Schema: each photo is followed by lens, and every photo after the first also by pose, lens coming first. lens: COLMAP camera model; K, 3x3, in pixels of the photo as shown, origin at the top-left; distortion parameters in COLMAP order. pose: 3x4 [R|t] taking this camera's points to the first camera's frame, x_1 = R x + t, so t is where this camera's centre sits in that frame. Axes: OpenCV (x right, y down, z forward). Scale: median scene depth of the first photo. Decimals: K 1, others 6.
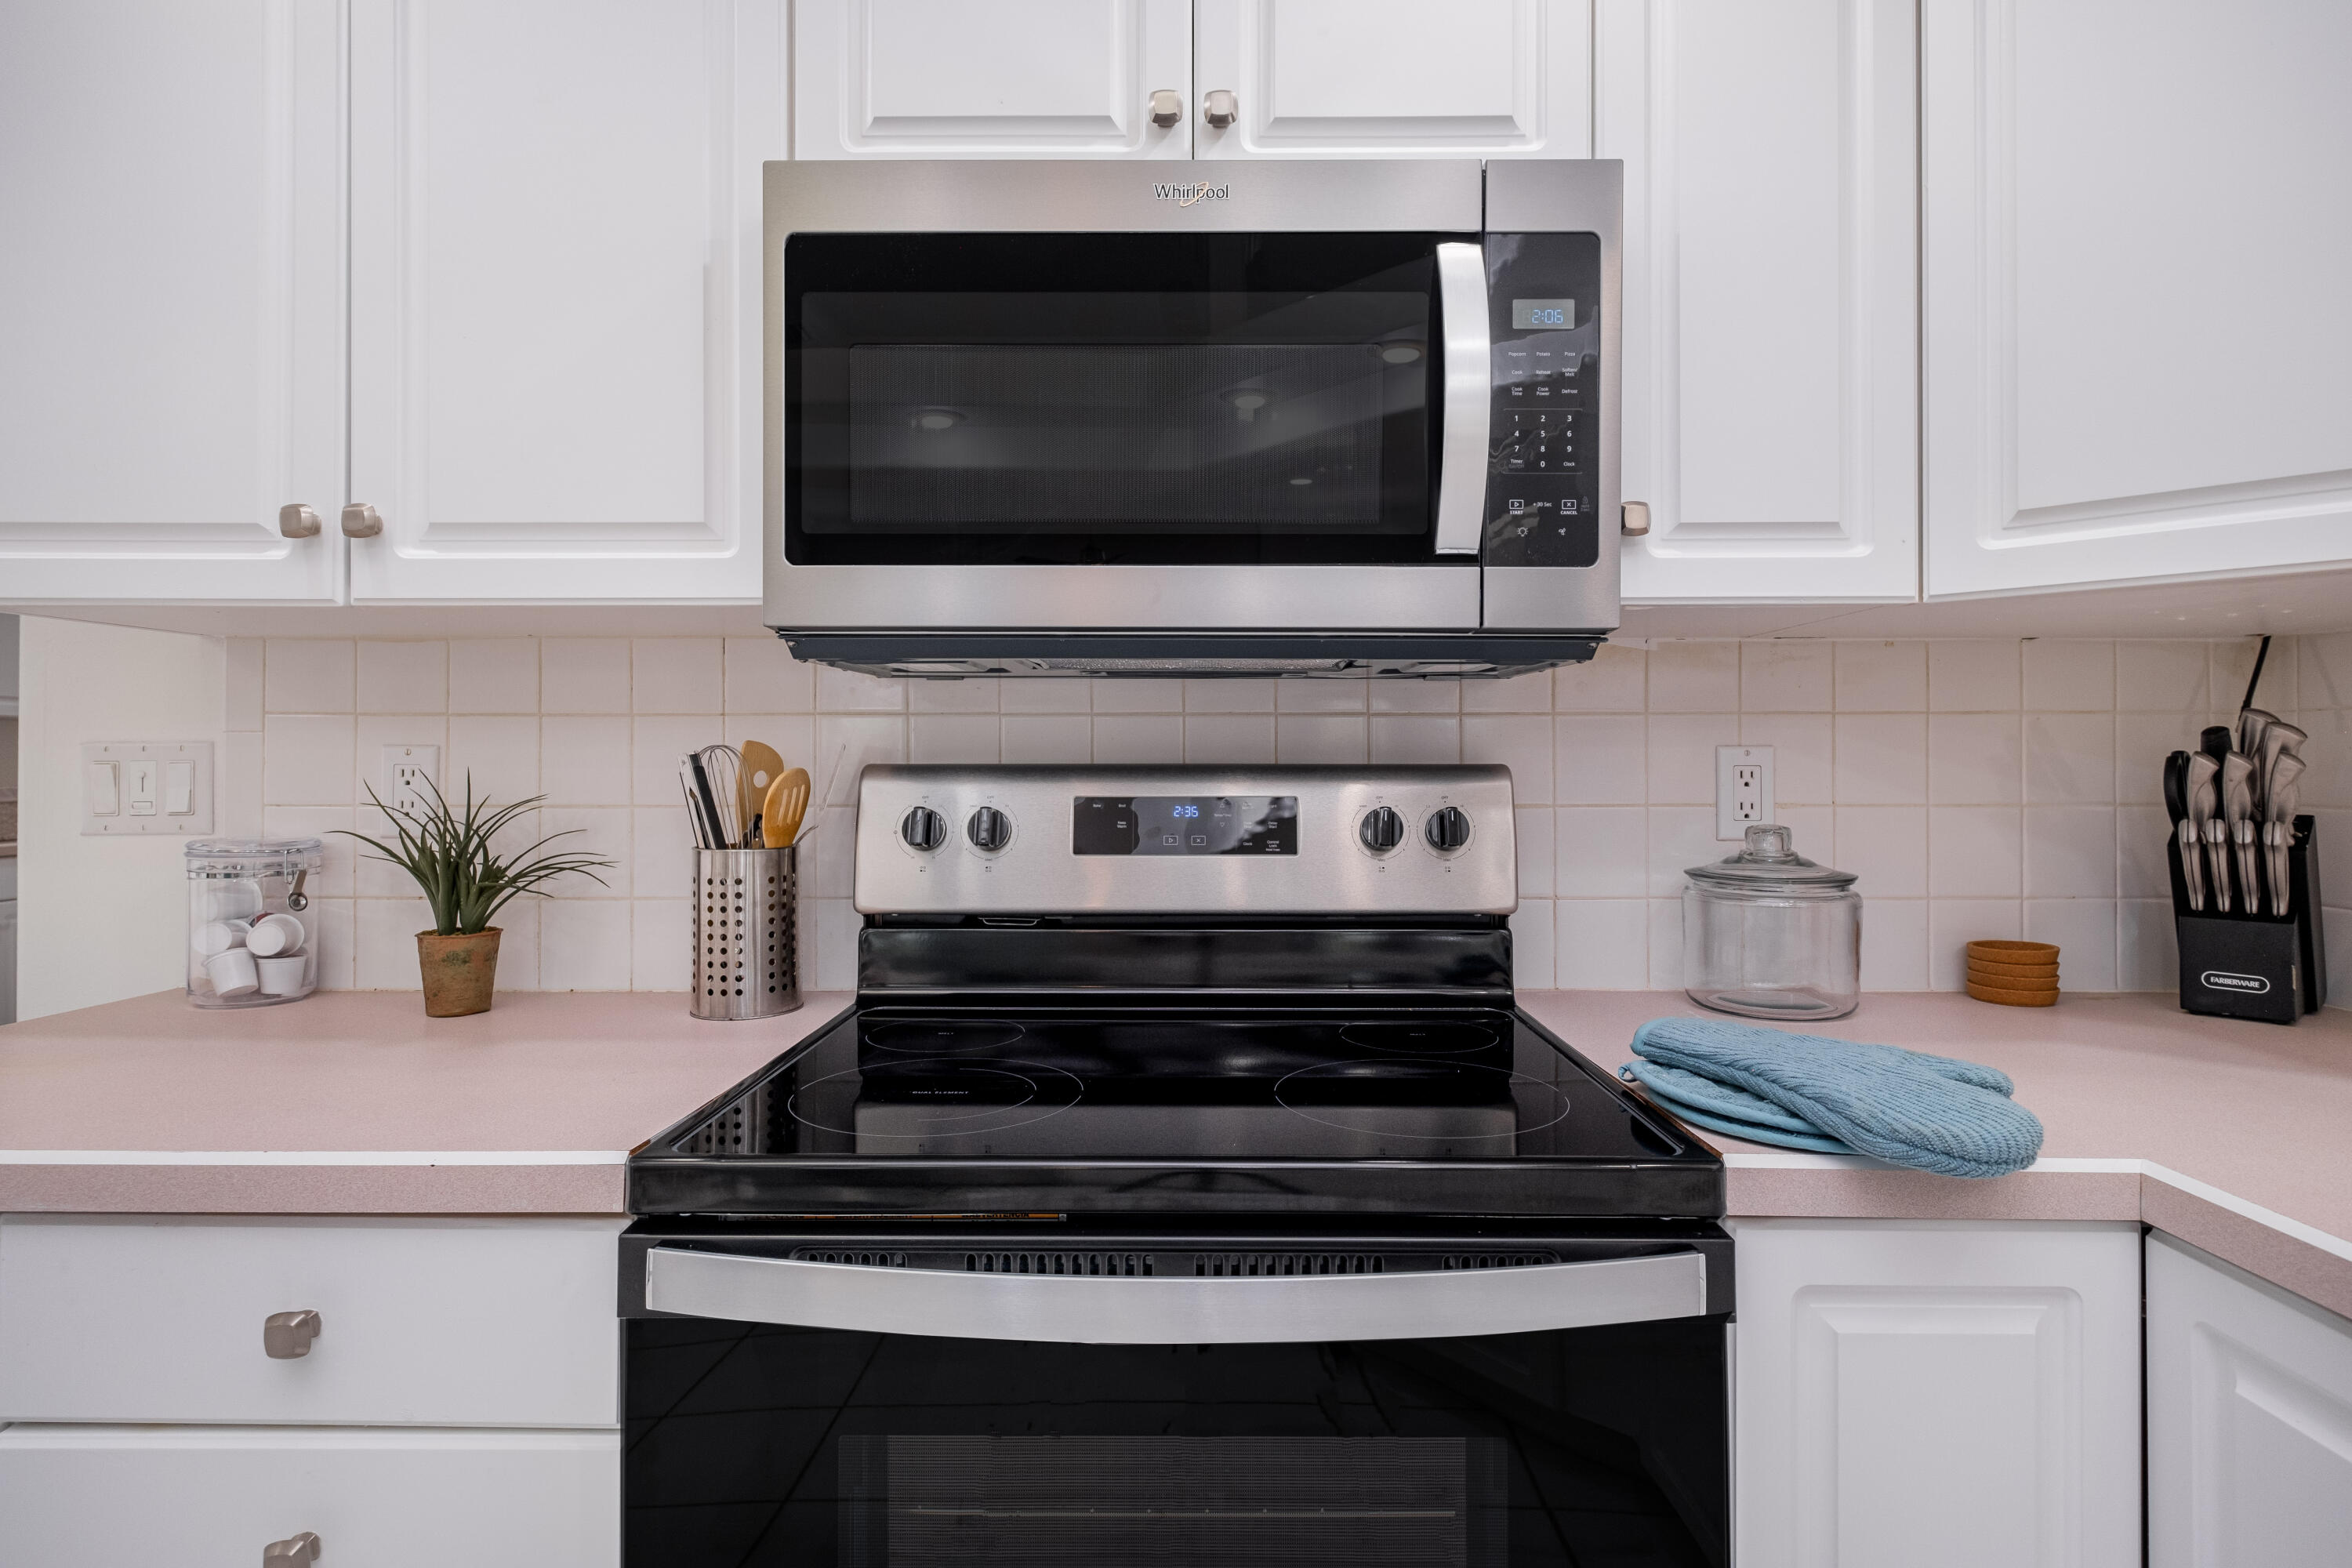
lens RADIAL K [[1252.4, 0, 1178.2], [0, 1252.4, 760.4], [0, 0, 1]] dist [0.002508, 0.000758]
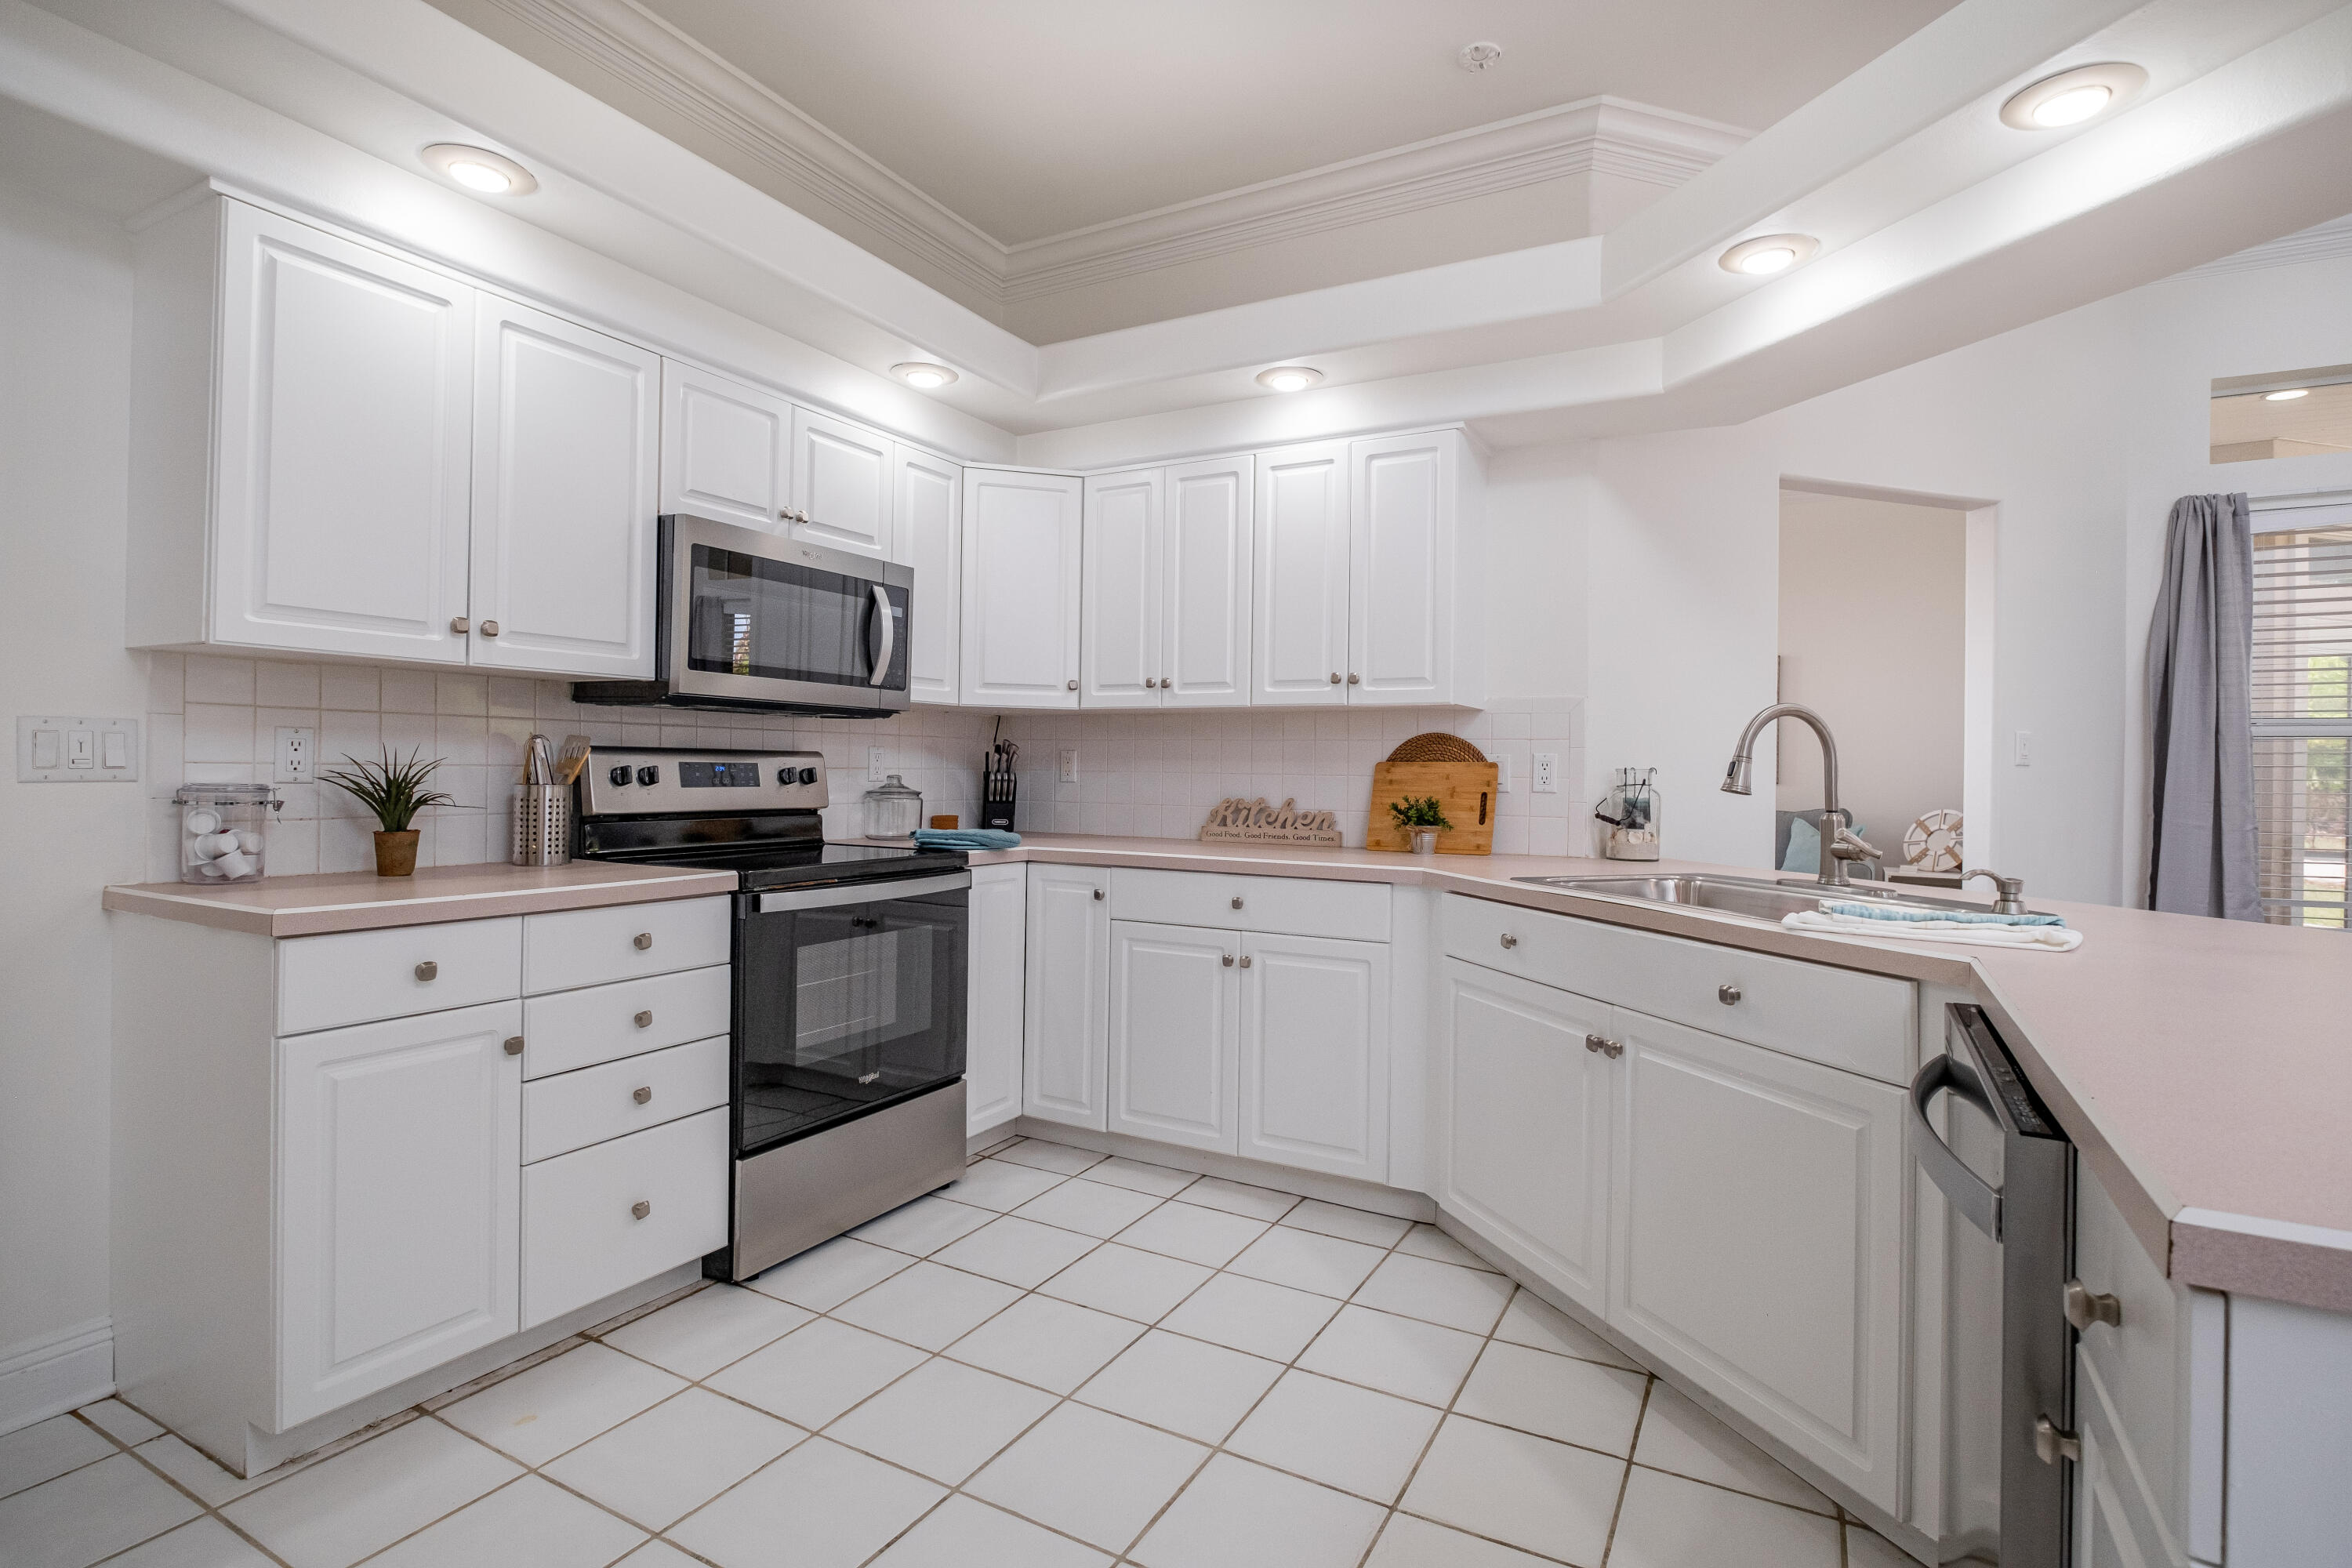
lens RADIAL K [[1131.8, 0, 1187.3], [0, 1131.8, 776.1], [0, 0, 1]] dist [-0.008158, -0.000204]
pose [[0.473500, 0.001089, 0.880793, -1.521281], [-0.019070, 0.999777, 0.009016, 0.019236], [-0.880587, -0.021066, 0.473415, -0.827819]]
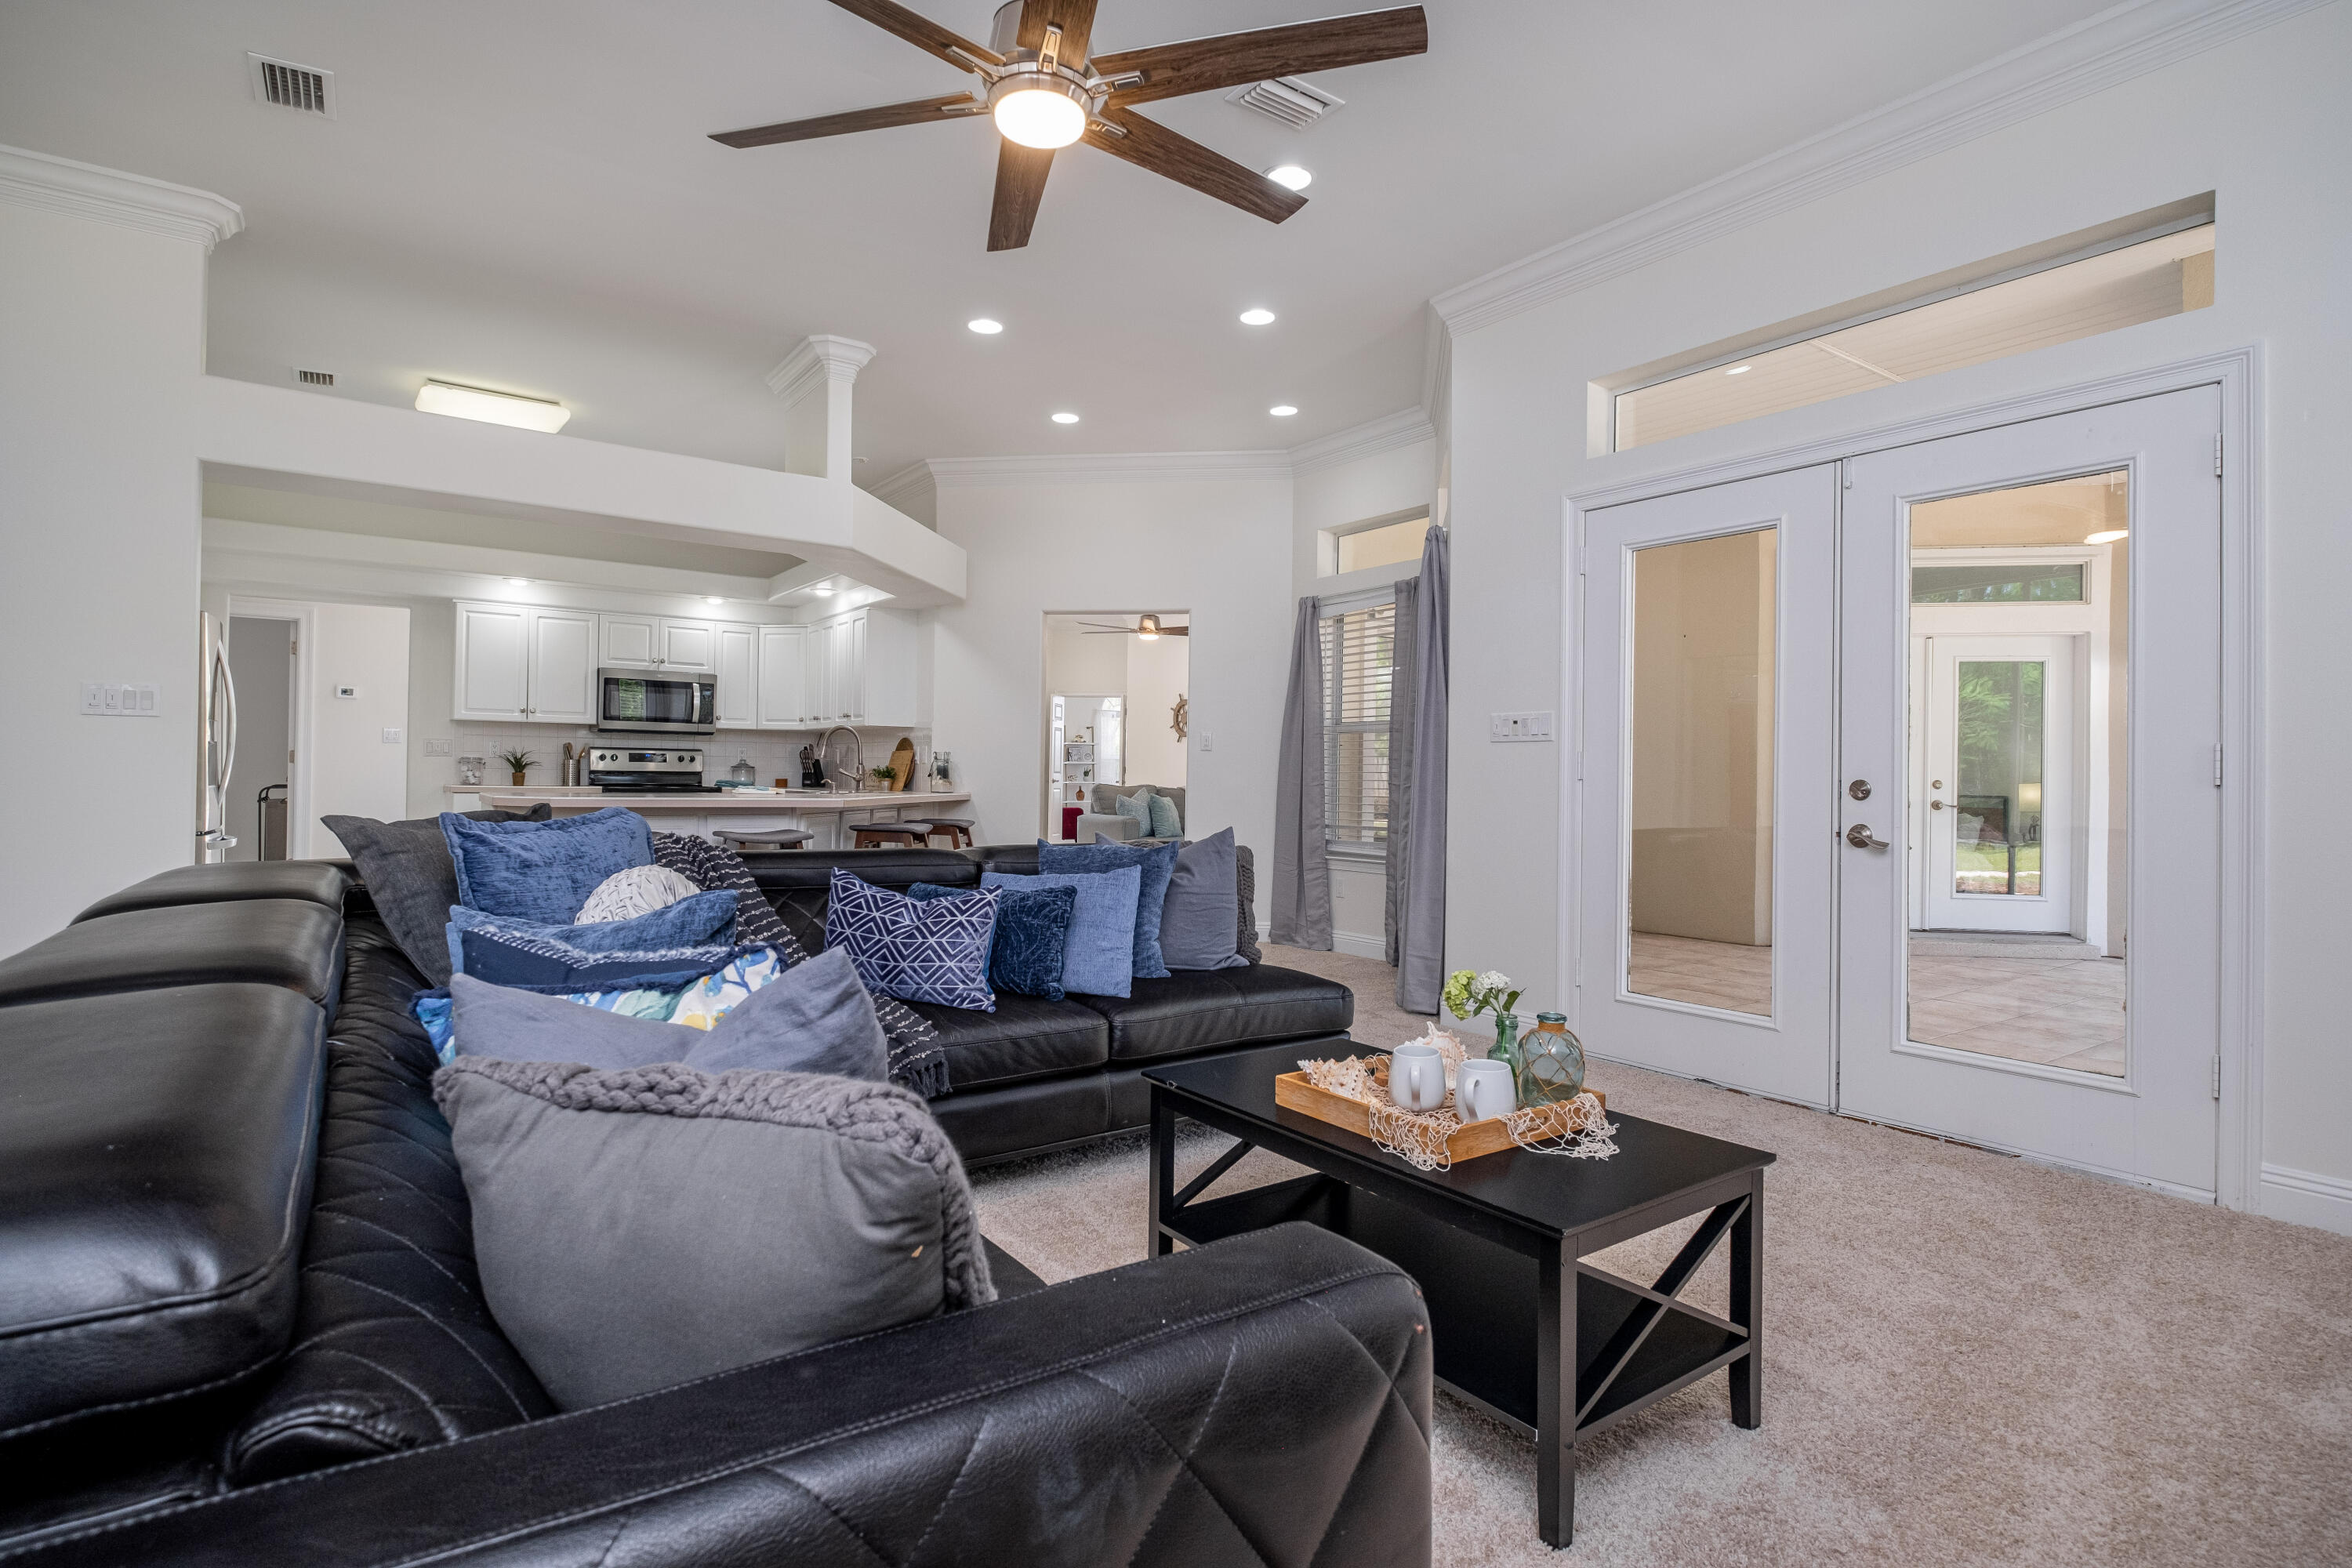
lens RADIAL K [[1170.5, 0, 1183.9], [0, 1170.5, 762.2], [0, 0, 1]] dist [0.002363, 0.000419]
pose [[0.805453, 0.018932, 0.592358, -1.364329], [-0.017725, 0.999812, -0.007853, 0.076913], [-0.592395, -0.004174, 0.805637, -5.566179]]
